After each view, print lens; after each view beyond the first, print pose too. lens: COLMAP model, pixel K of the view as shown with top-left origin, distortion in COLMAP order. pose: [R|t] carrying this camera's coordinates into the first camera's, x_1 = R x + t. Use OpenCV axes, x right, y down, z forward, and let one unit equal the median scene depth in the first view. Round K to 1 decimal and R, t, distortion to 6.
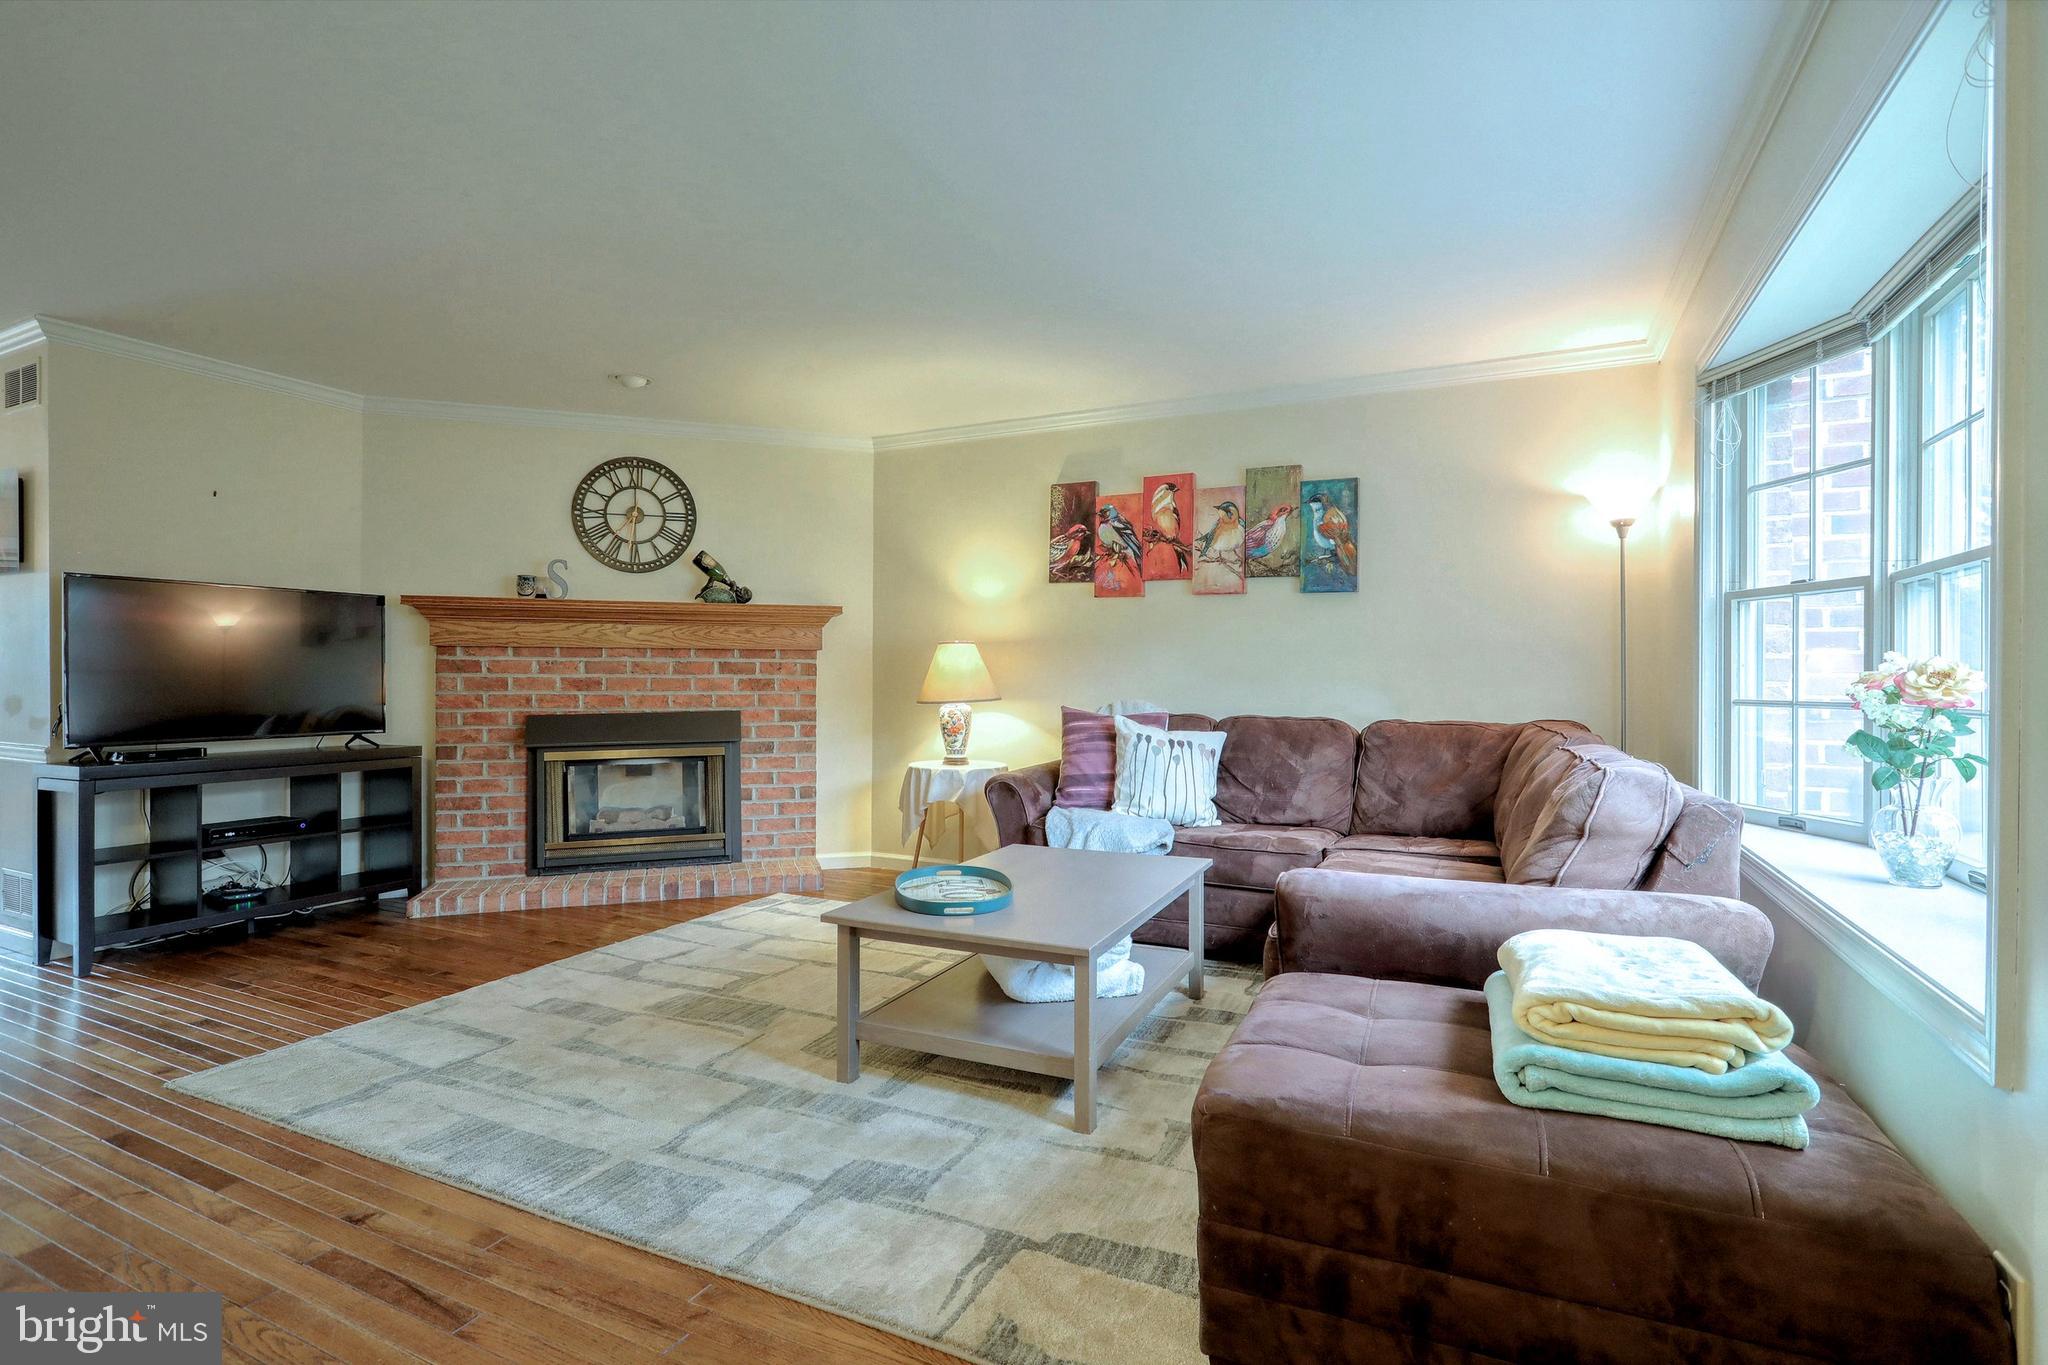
lens RADIAL K [[975.4, 0, 1064.0], [0, 975.4, 673.5], [0, 0, 1]] dist [-0.000577, 0.000764]
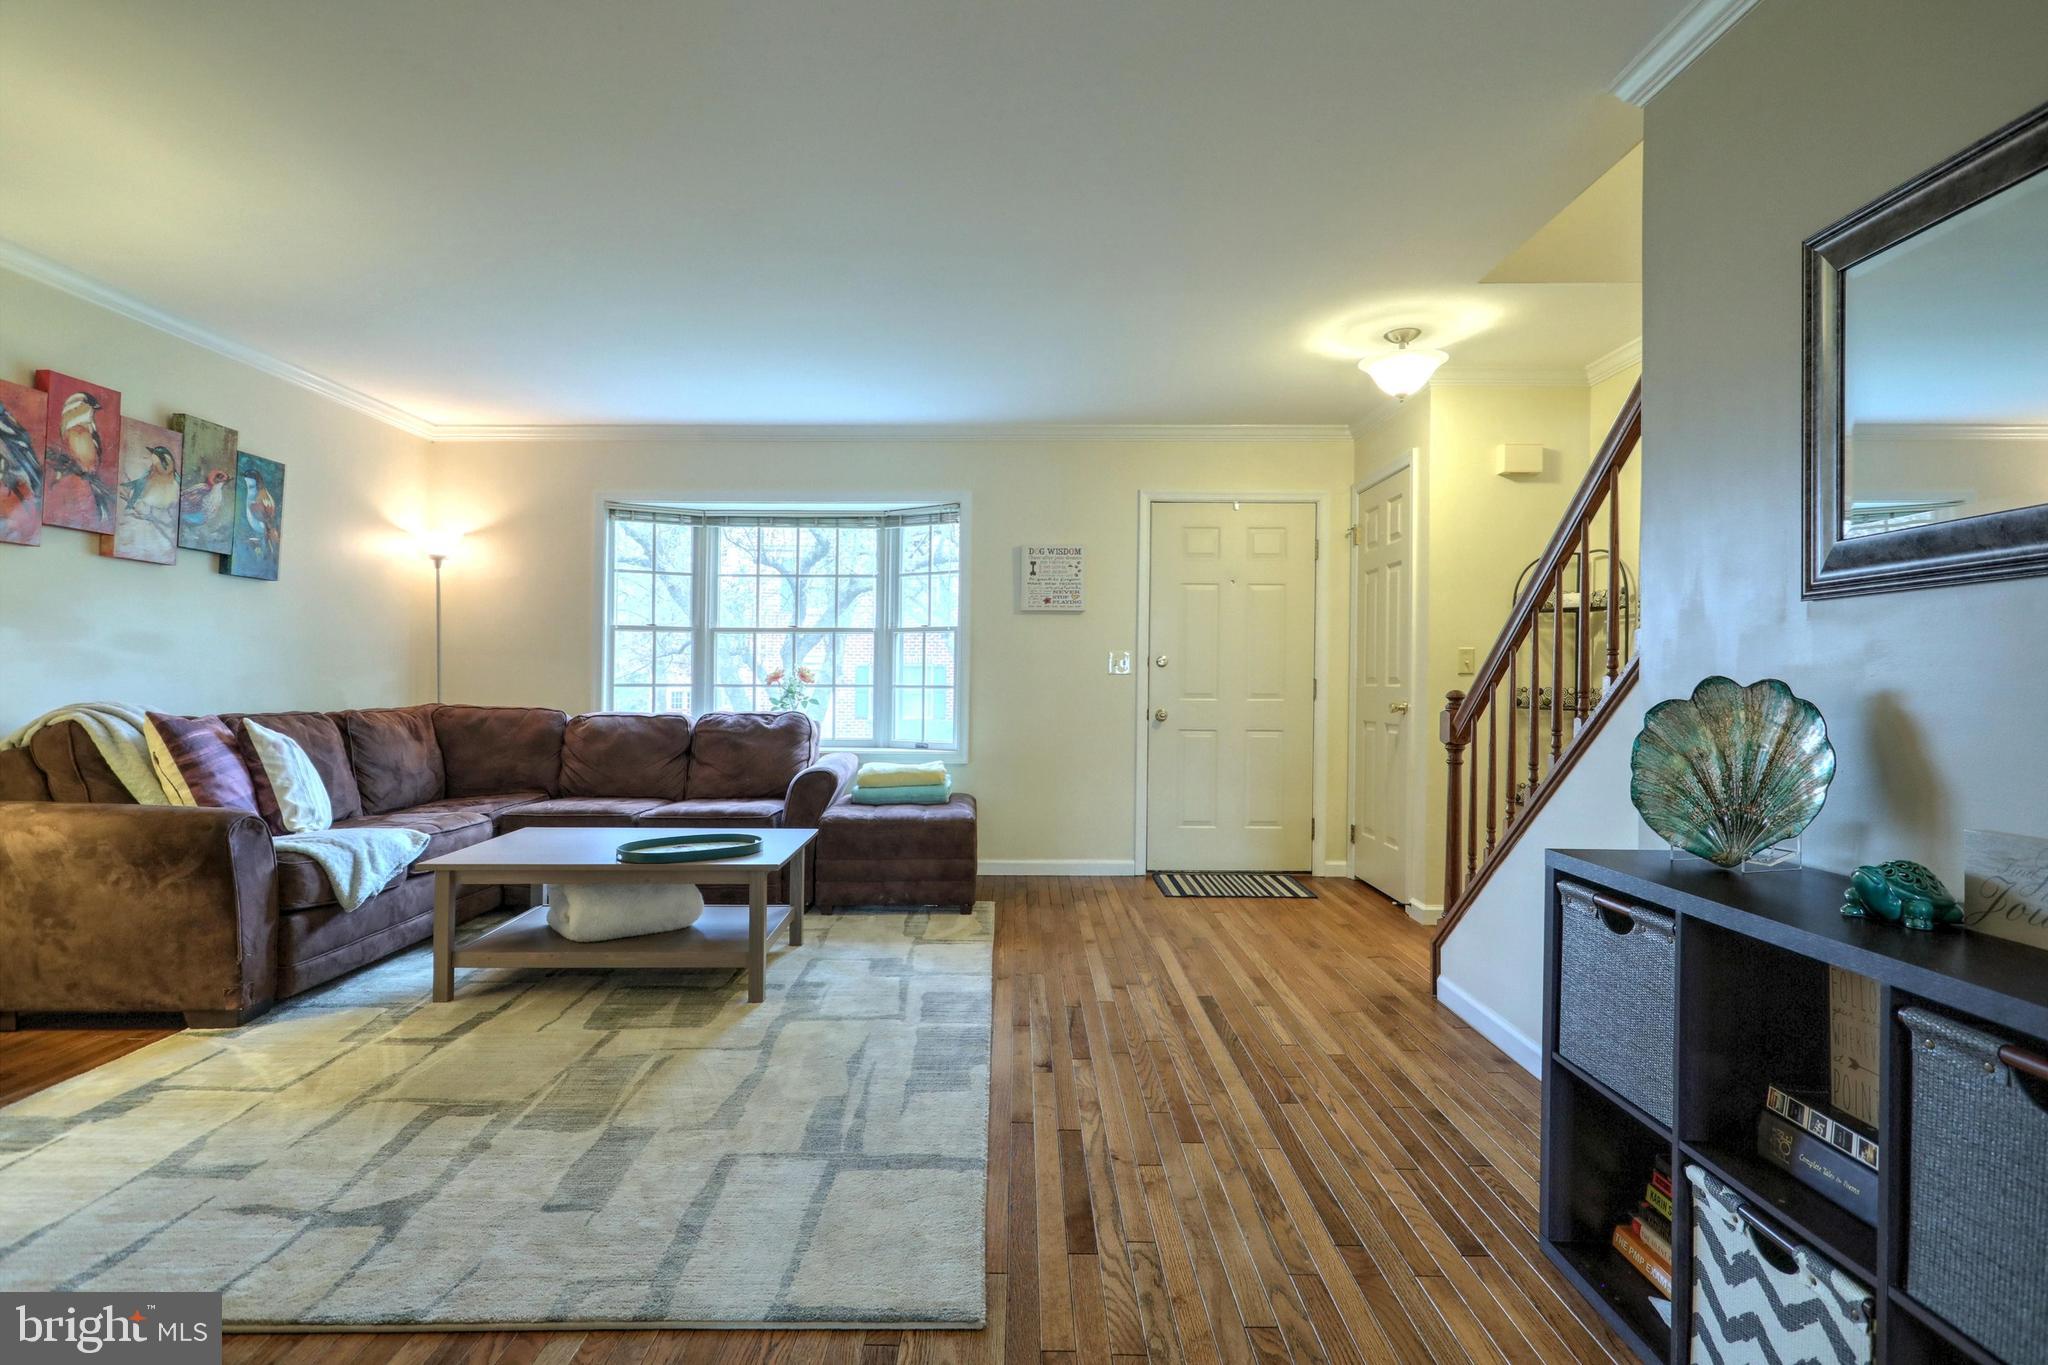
lens RADIAL K [[966.7, 0, 1036.4], [0, 966.7, 673.9], [0, 0, 1]] dist [-0.001061, 0.001586]
pose [[-0.448288, -0.003925, 0.893881, -0.774509], [-0.012344, 0.999922, -0.001800, 0.000725], [-0.893804, -0.011840, -0.448302, 0.651335]]
